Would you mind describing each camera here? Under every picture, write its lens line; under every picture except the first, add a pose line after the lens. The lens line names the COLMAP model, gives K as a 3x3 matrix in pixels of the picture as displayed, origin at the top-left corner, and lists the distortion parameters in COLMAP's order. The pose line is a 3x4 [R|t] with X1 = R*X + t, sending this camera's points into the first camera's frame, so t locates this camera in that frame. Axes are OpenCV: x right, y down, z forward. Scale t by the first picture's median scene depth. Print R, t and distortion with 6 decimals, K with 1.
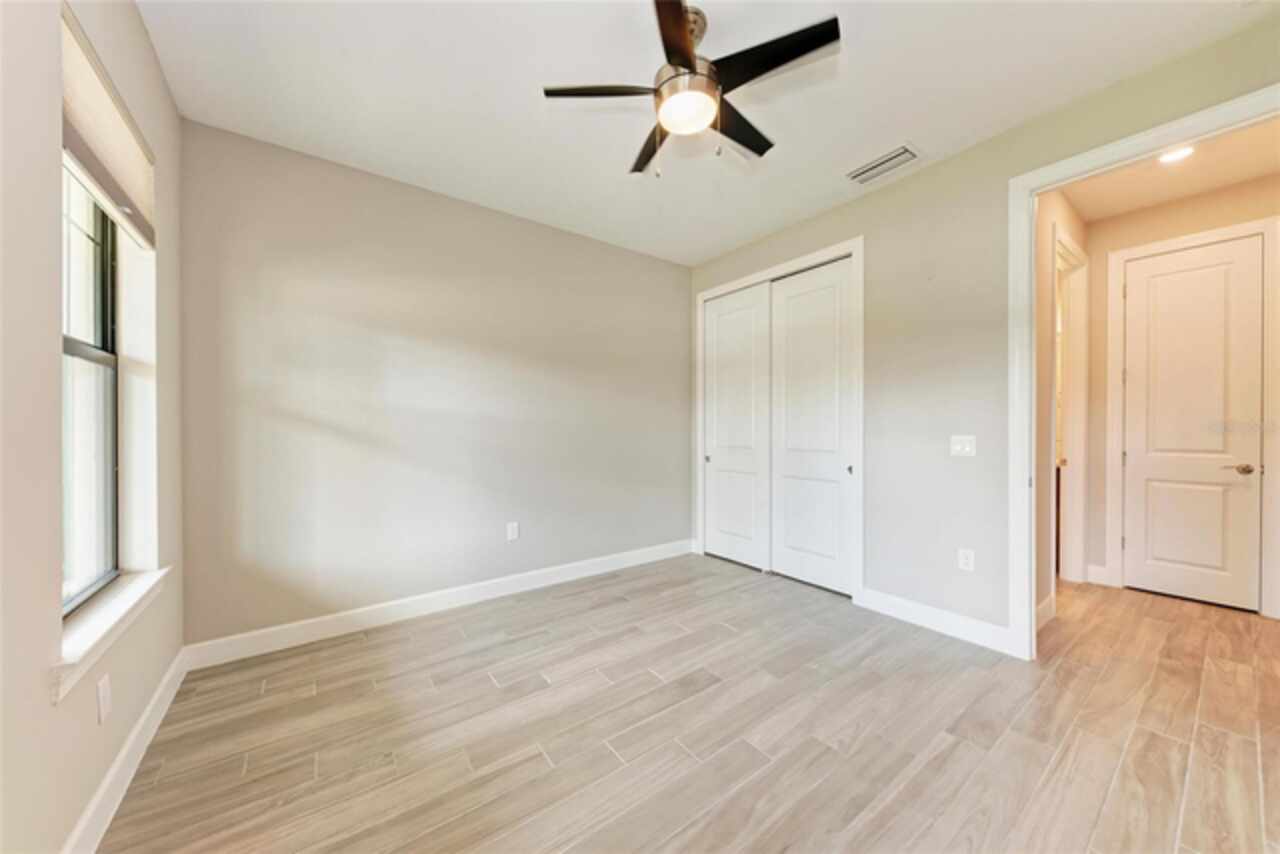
lens RADIAL K [[443.1, 0, 645.6], [0, 443.1, 432.7], [0, 0, 1]] dist [0.002731, -0.000278]
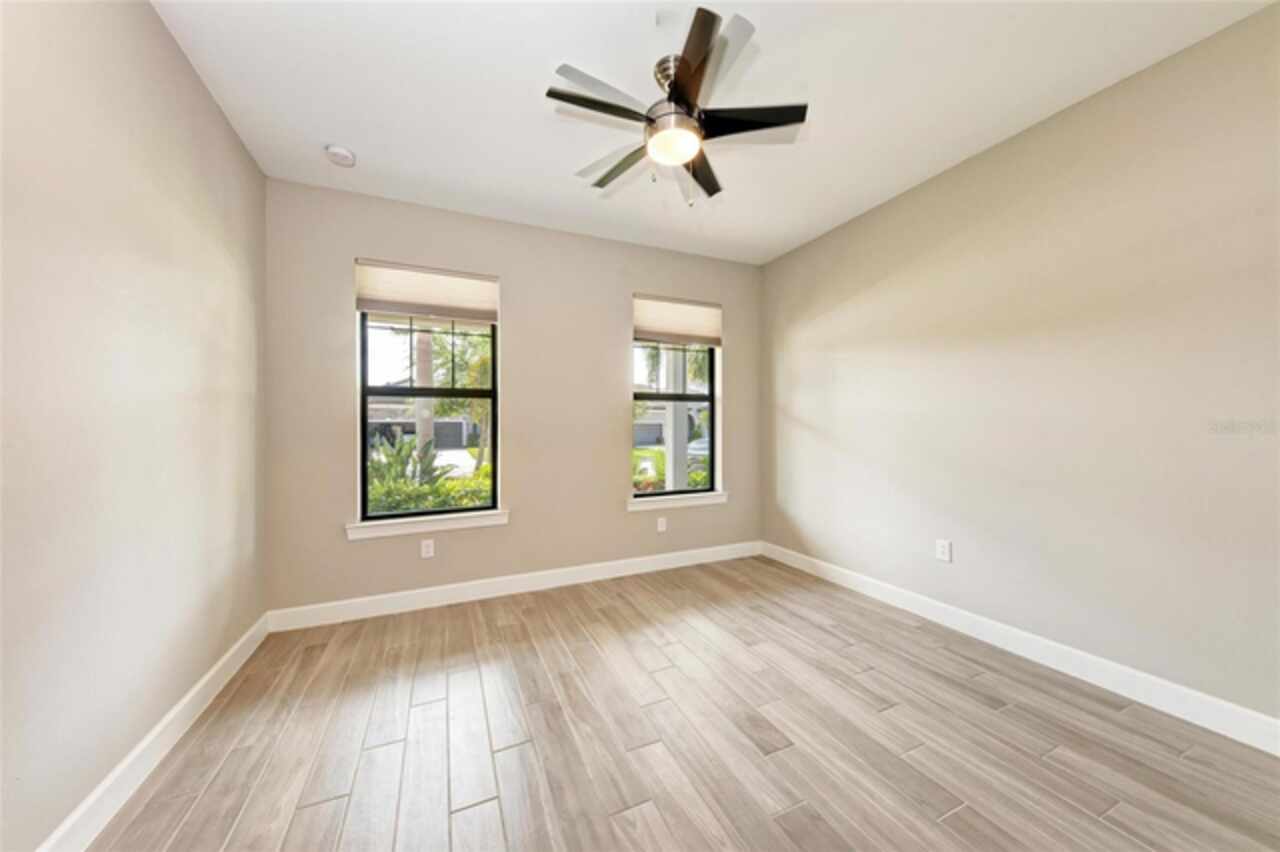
lens RADIAL K [[443.7, 0, 640.4], [0, 443.7, 428.4], [0, 0, 1]] dist [-0.000308, -0.000381]
pose [[-0.224425, 0.009697, -0.974443, 0.838442], [-0.003433, 0.999936, 0.010741, -0.018831], [0.974485, 0.005756, -0.224378, 0.824686]]
